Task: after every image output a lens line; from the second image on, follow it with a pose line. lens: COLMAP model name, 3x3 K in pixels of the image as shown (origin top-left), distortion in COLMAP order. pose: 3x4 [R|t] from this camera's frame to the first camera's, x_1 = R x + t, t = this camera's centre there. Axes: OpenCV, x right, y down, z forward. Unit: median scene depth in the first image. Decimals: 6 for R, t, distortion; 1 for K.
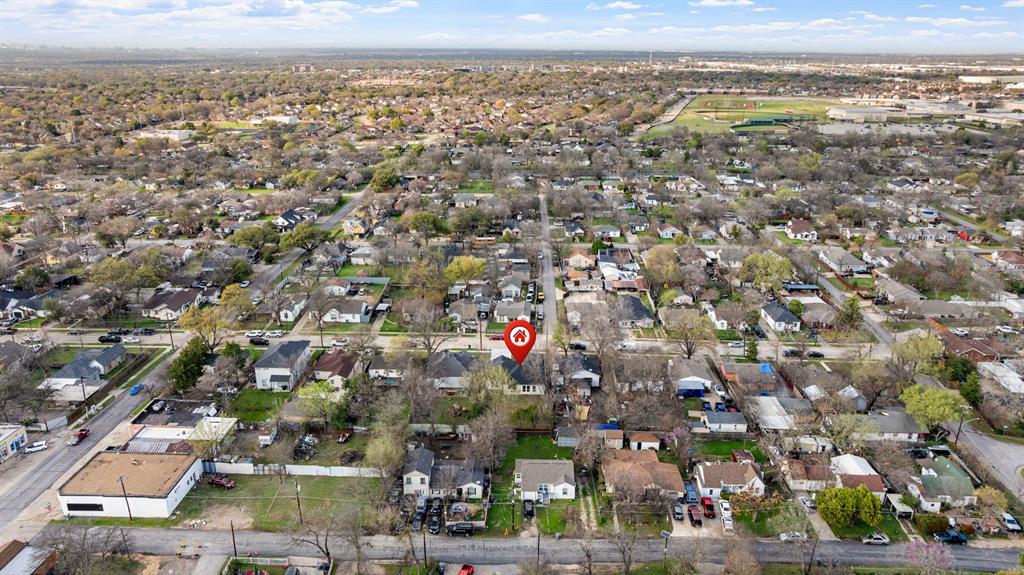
lens RADIAL K [[724.2, 0, 511.7], [0, 724.2, 288.9], [0, 0, 1]] dist [-0.032648, 0.031667]
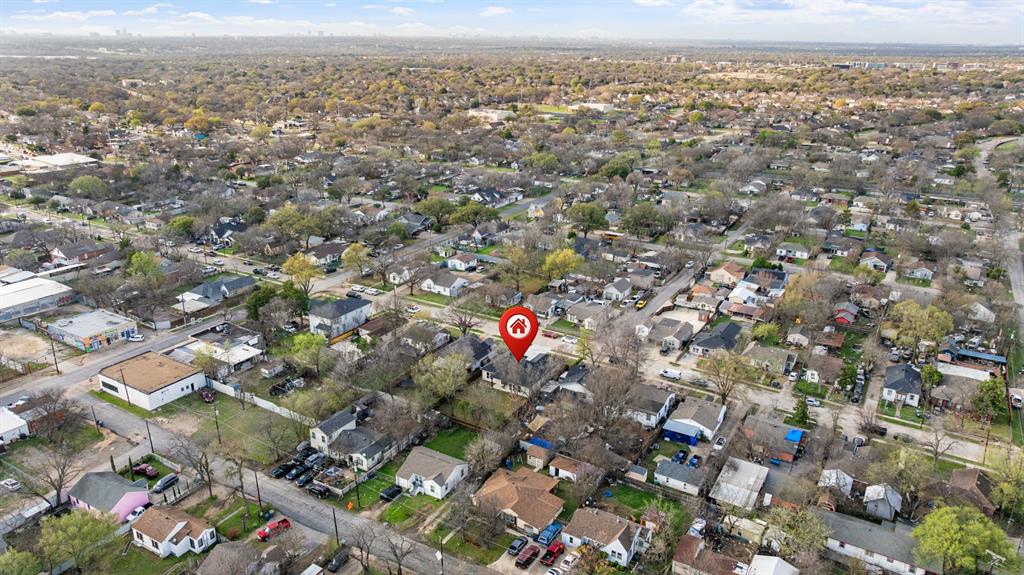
lens RADIAL K [[724.2, 0, 510.0], [0, 724.2, 285.7], [0, 0, 1]] dist [-0.032648, 0.031667]
pose [[0.867474, 0.168441, -0.468100, 0.362149], [-0.165513, 0.985052, 0.047736, -0.033838], [0.469143, 0.036067, 0.882385, 0.113240]]
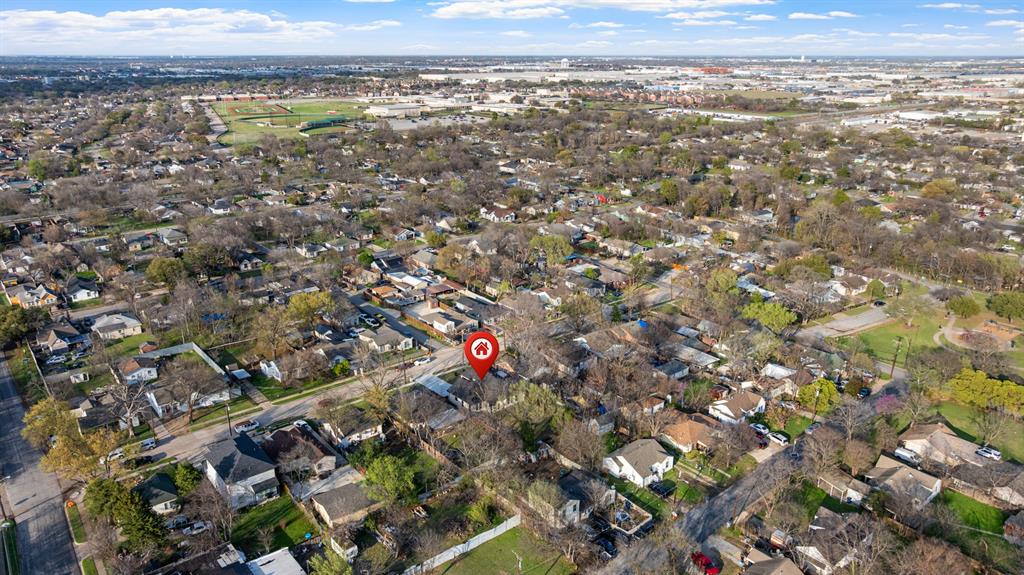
lens RADIAL K [[724.2, 0, 512.6], [0, 724.2, 281.7], [0, 0, 1]] dist [-0.032648, 0.031667]
pose [[0.754970, -0.203925, 0.623246, -0.452446], [0.212530, 0.975209, 0.061638, -0.064461], [-0.620364, 0.085923, 0.779593, 0.175840]]
